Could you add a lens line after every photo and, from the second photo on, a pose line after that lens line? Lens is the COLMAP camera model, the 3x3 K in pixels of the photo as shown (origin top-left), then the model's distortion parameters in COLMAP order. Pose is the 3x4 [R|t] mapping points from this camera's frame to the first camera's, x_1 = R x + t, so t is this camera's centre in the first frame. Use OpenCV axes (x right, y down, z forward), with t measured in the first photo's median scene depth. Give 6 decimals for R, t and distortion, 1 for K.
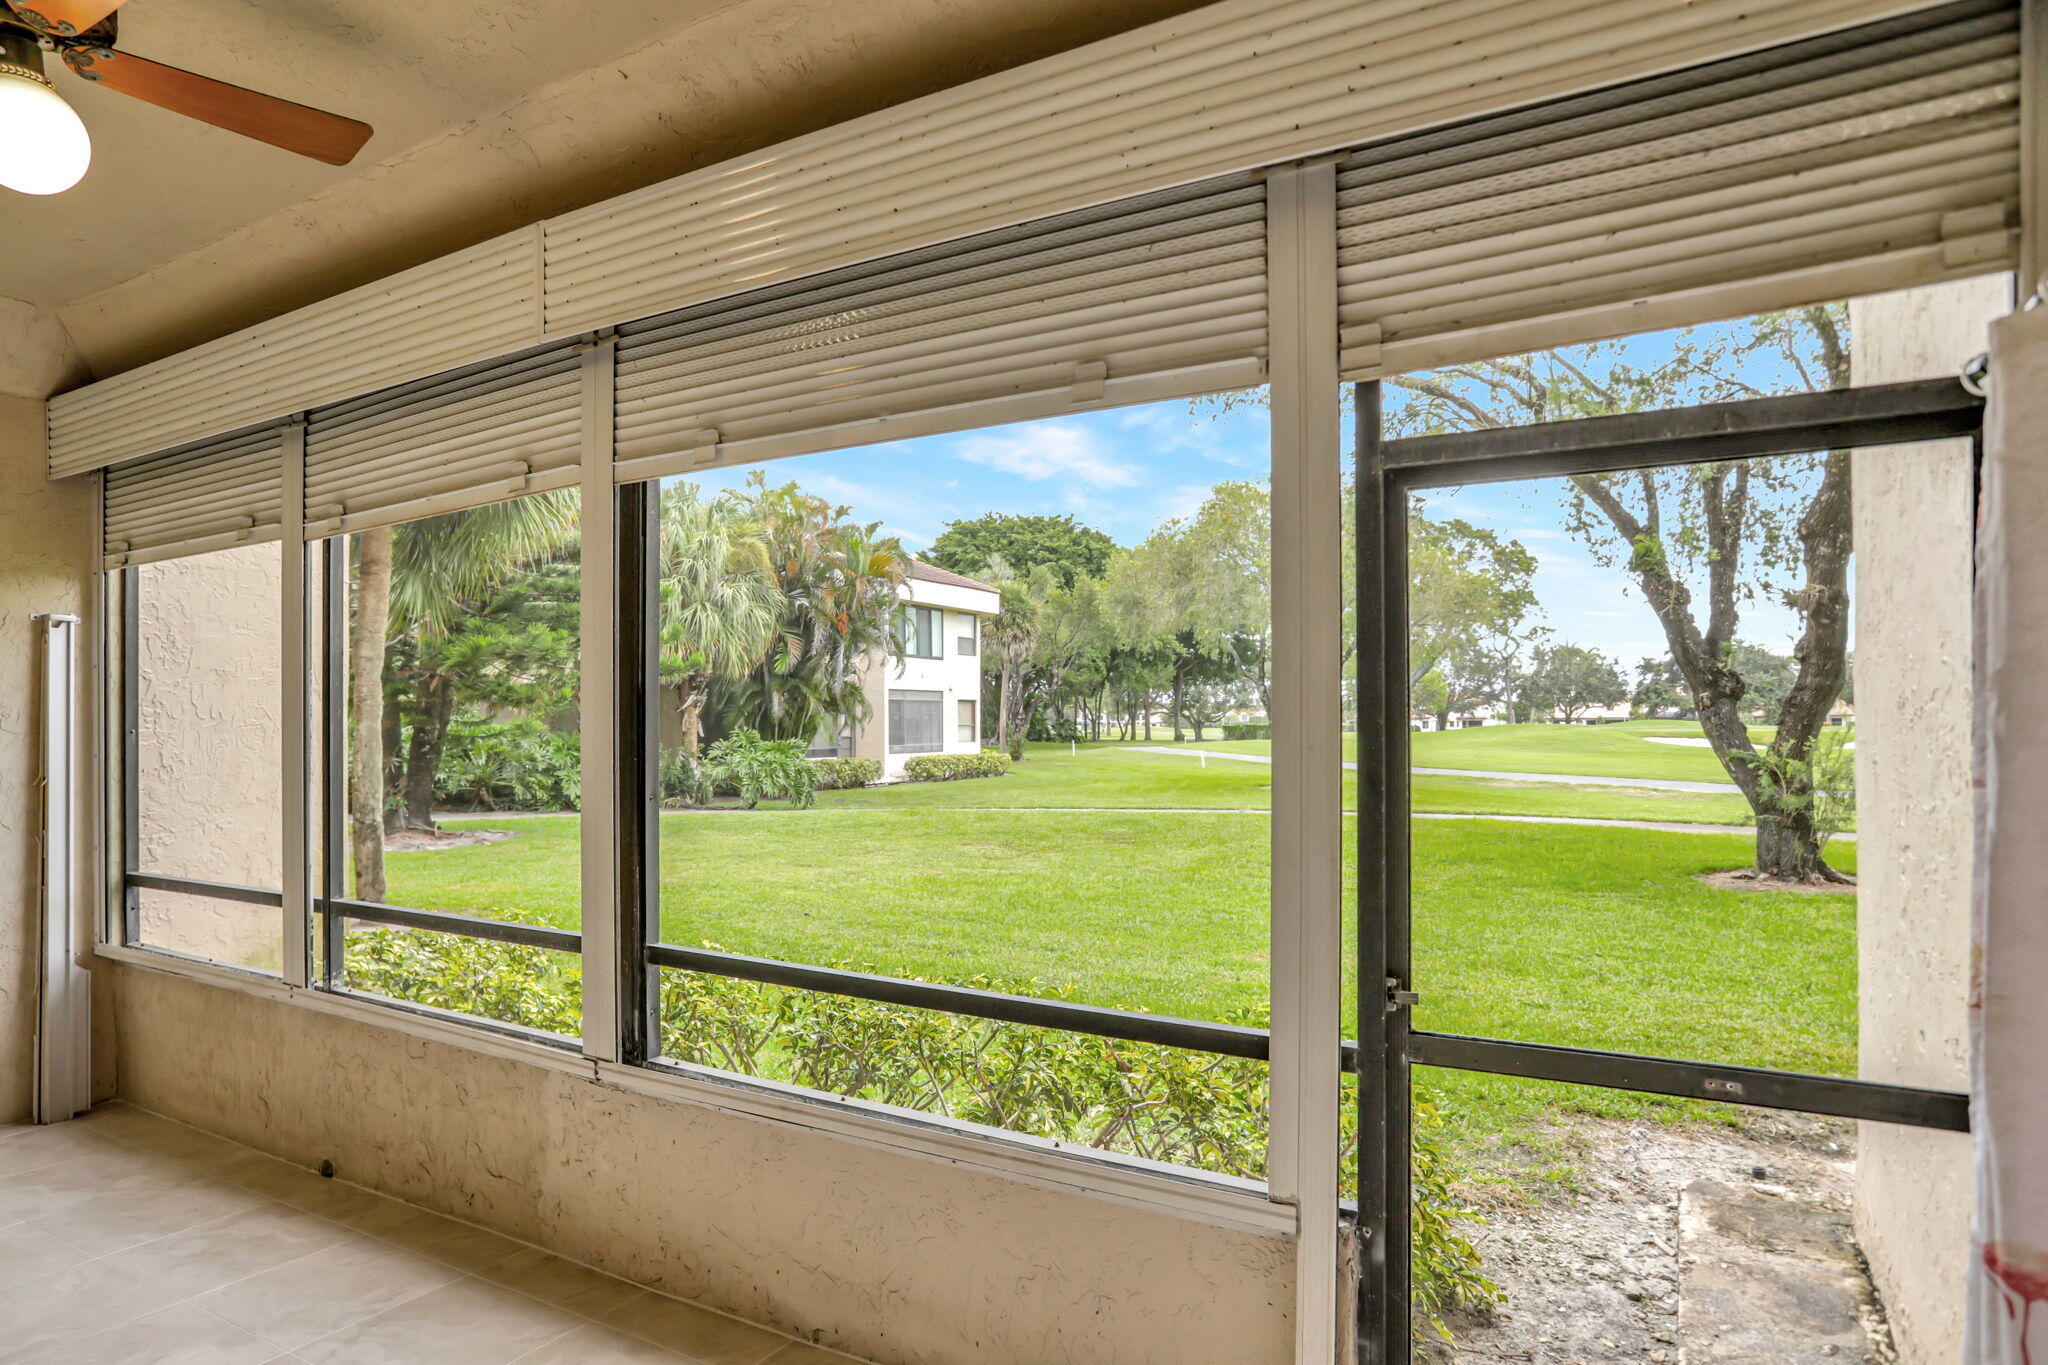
lens RADIAL K [[1172.5, 0, 1013.0], [0, 1172.5, 728.7], [0, 0, 1]] dist [-0.025156, 0.001564]
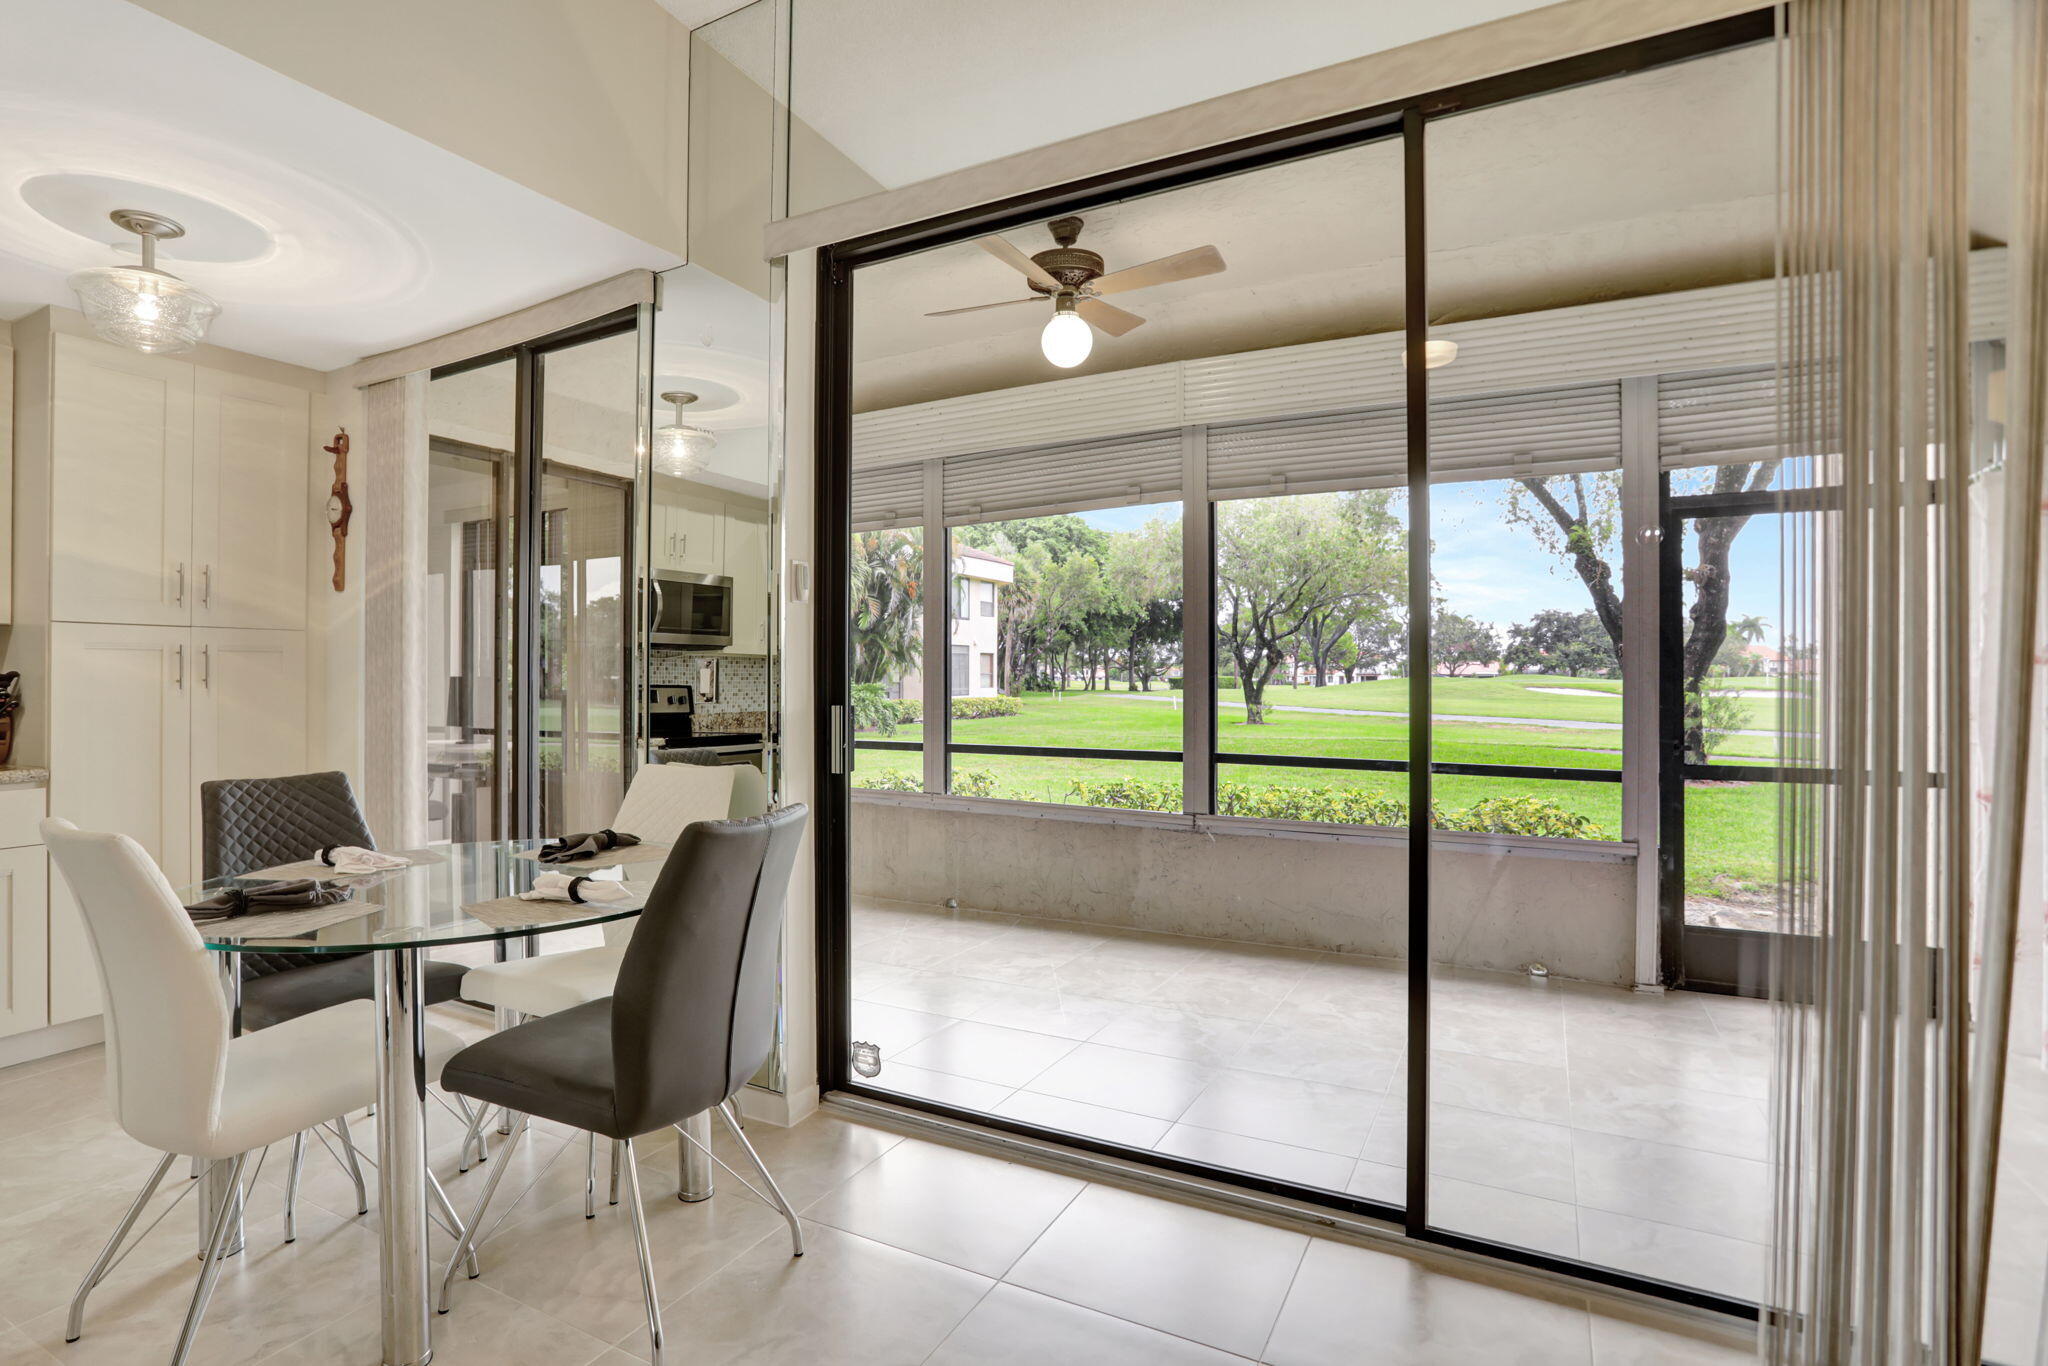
lens RADIAL K [[1009.2, 0, 1006.2], [0, 1009.2, 685.0], [0, 0, 1]] dist [-0.059002, 0.028252]
pose [[0.999449, 0.003760, 0.032988, -0.057386], [-0.003842, 0.999990, 0.002424, 0.006203], [-0.032978, -0.002549, 0.999453, -0.046802]]
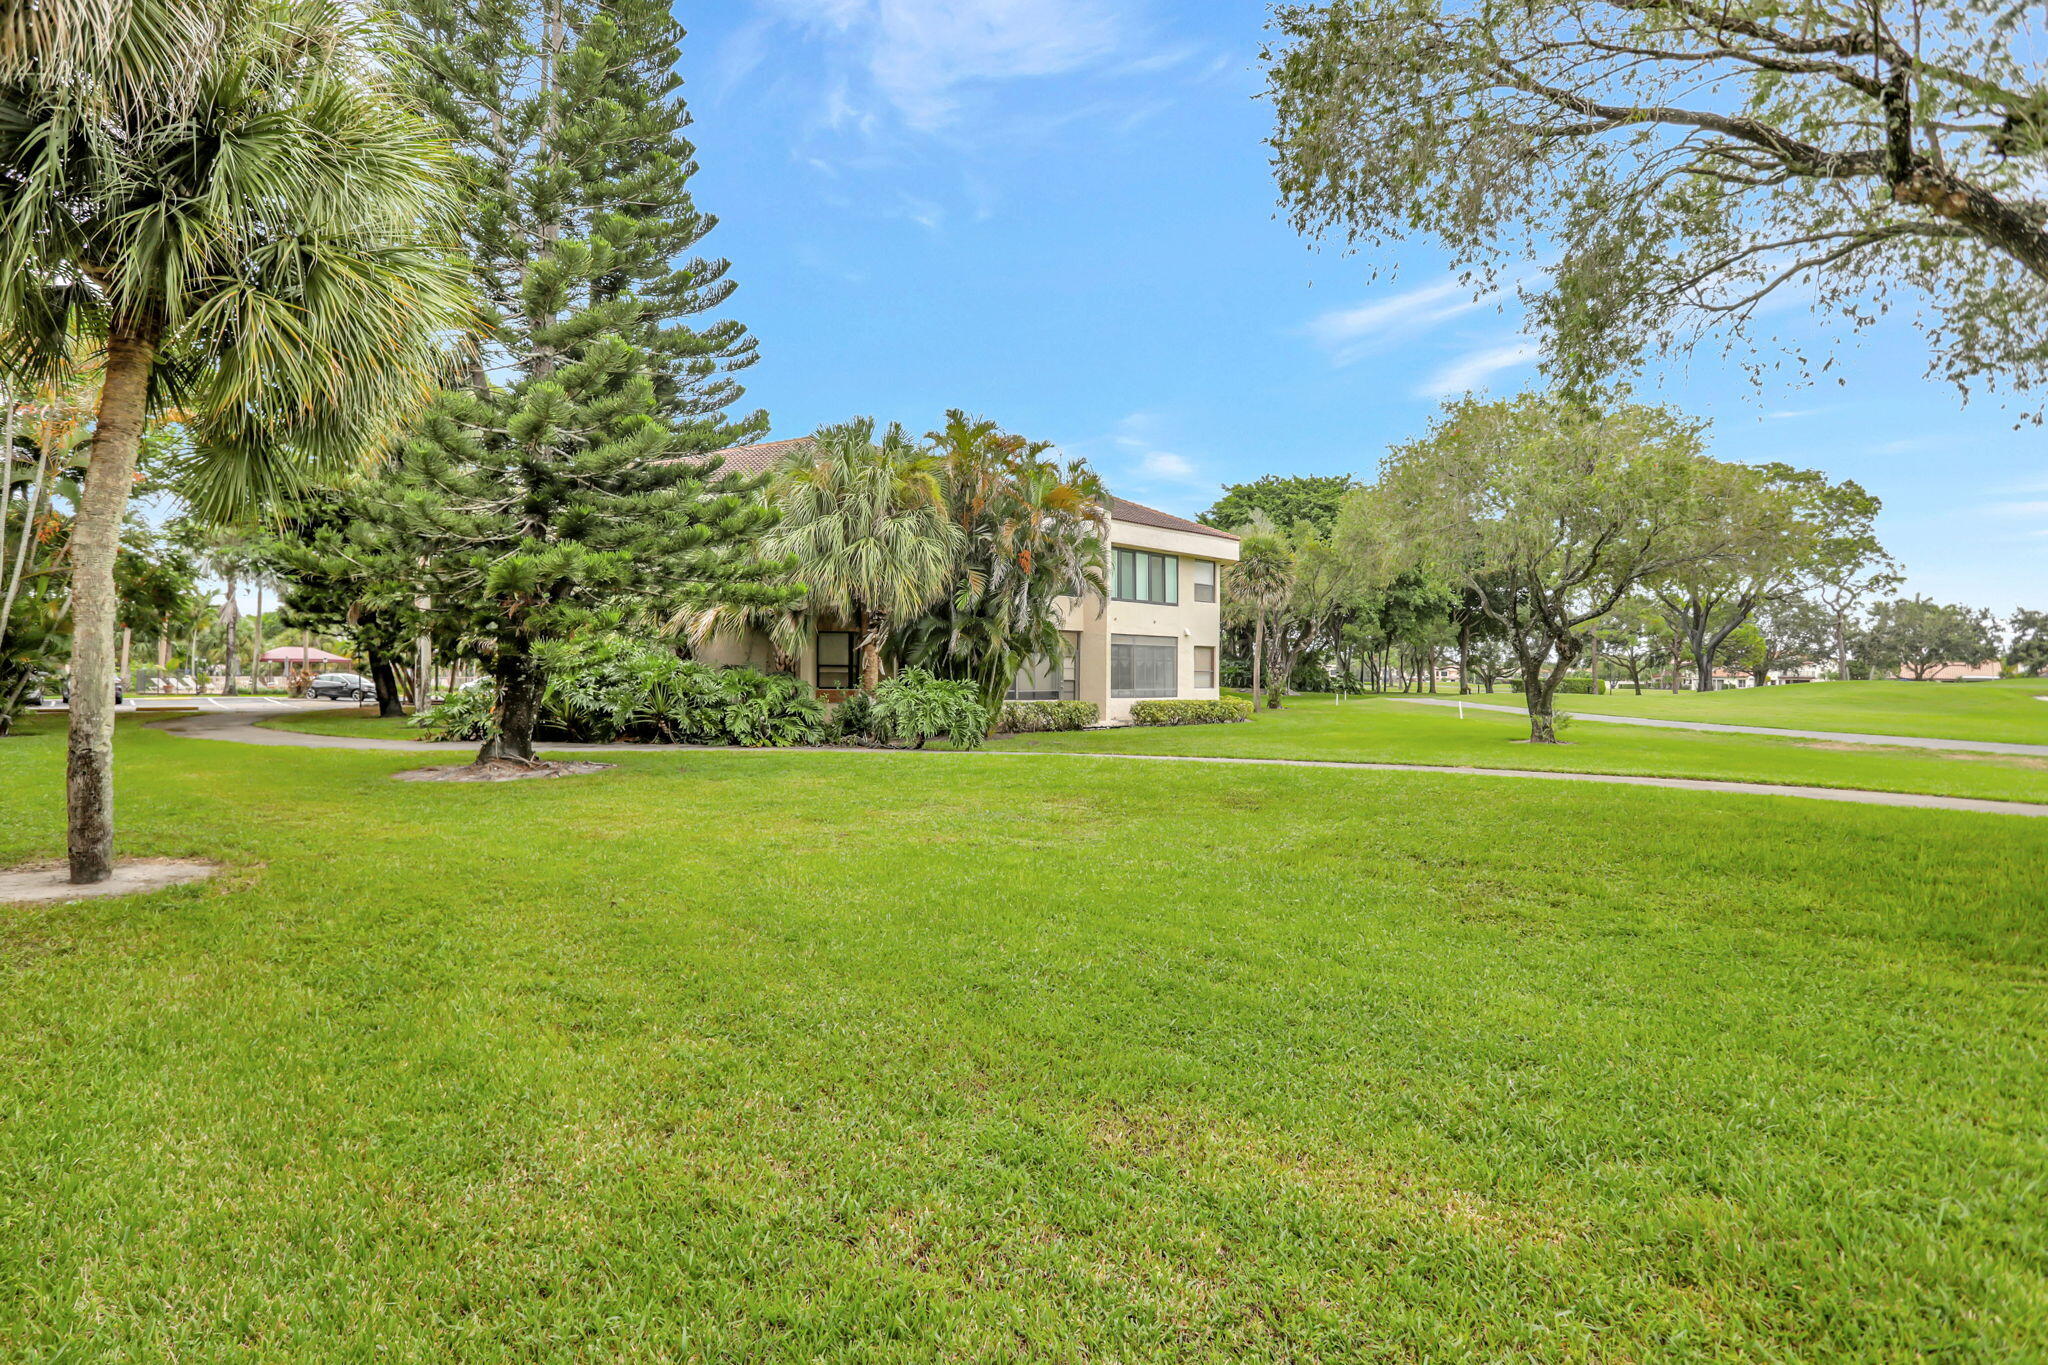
lens RADIAL K [[992.8, 0, 1028.5], [0, 992.8, 671.2], [0, 0, 1]] dist [-0.042143, 0.025588]
pose [[0.957080, 0.009908, -0.289655, 0.066738], [-0.012923, 0.999880, -0.008497, 0.006373], [0.289536, 0.011876, 0.957093, 0.150834]]
